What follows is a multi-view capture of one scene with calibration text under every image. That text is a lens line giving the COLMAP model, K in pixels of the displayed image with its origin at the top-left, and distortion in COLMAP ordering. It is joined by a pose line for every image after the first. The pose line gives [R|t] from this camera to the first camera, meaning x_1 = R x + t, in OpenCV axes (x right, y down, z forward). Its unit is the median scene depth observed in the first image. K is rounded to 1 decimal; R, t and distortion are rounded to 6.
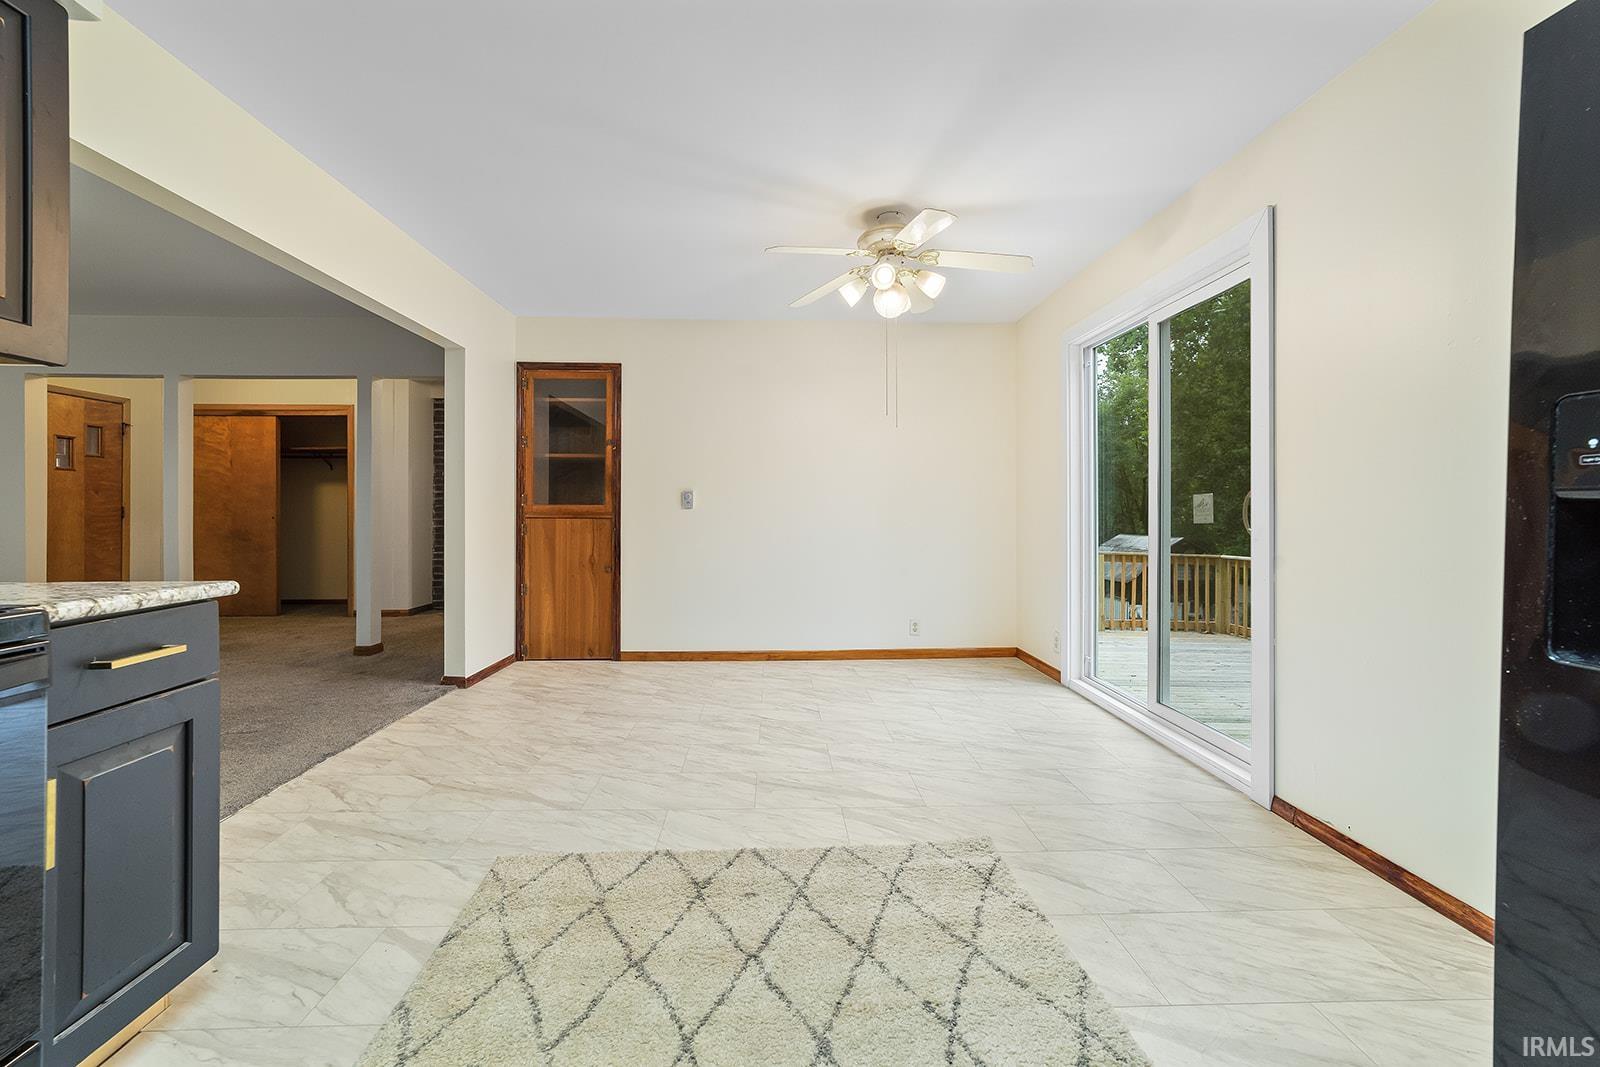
lens RADIAL K [[639.8, 0, 799.5], [0, 639.8, 508.7], [0, 0, 1]] dist [-0.001066, 0.005877]
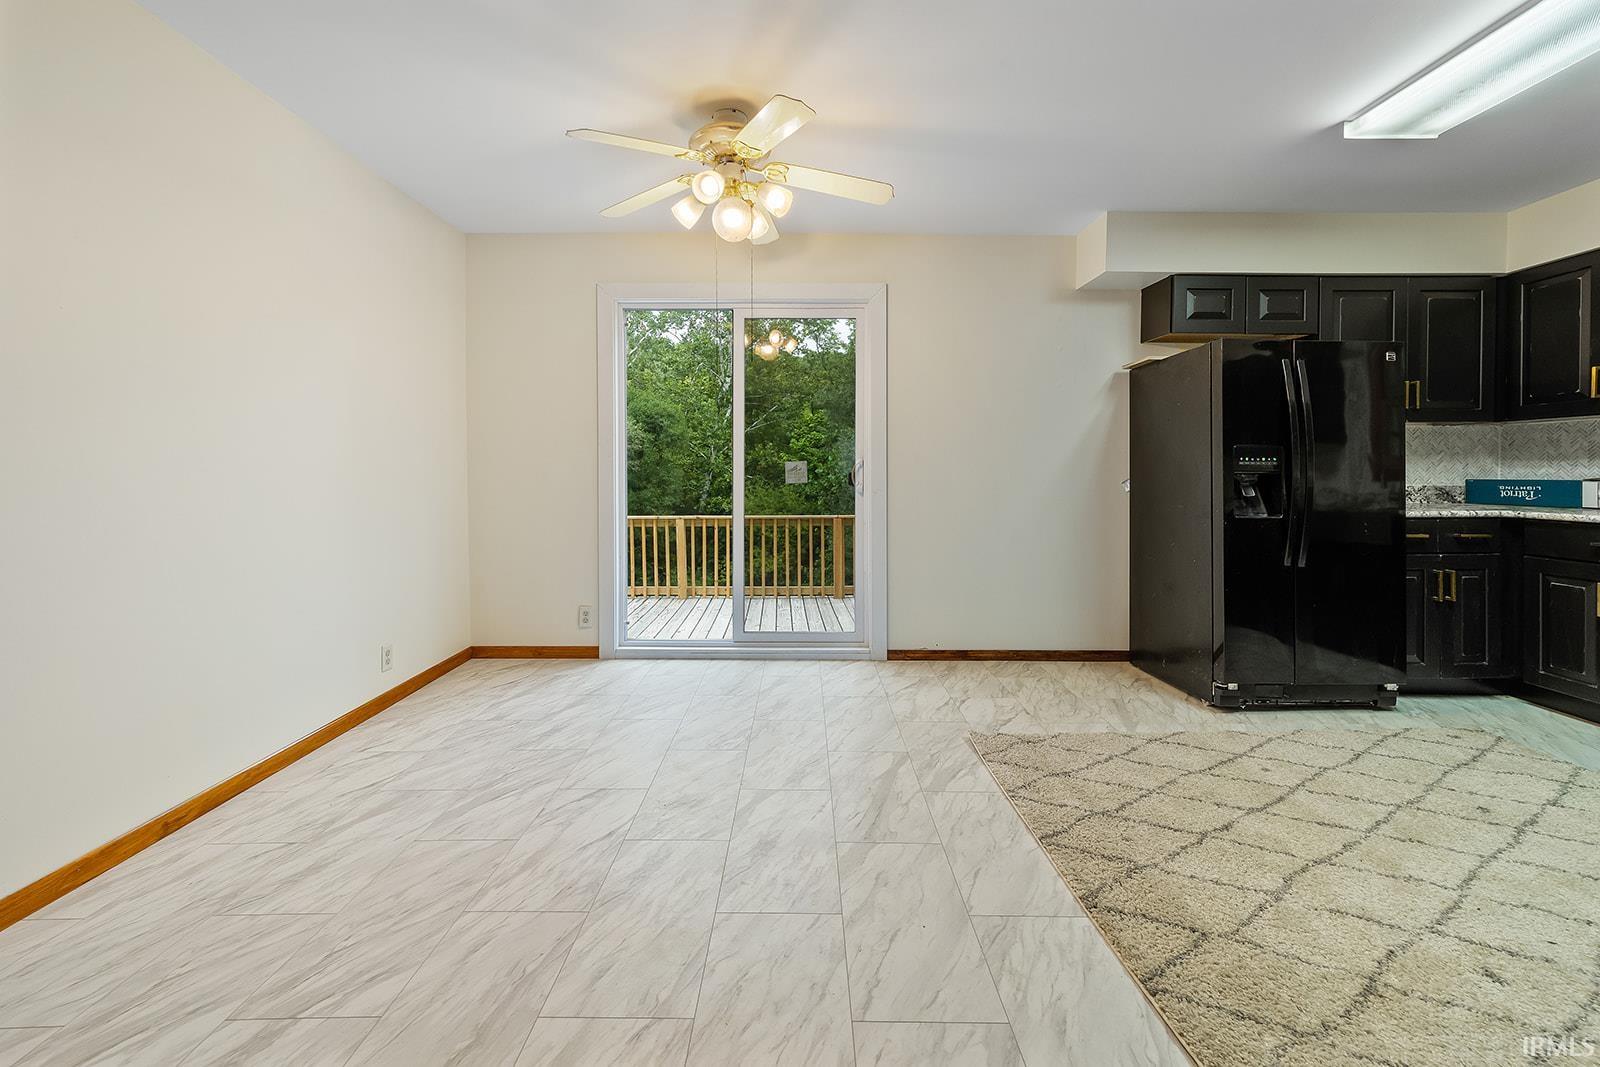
lens RADIAL K [[651.3, 0, 799.3], [0, 651.3, 468.3], [0, 0, 1]] dist [-0.000263, 0.000269]
pose [[0.030634, 0.007781, 0.999500, -0.799089], [-0.008307, 0.999937, -0.007530, 0.001437], [-0.999496, -0.008072, 0.030696, 1.025394]]
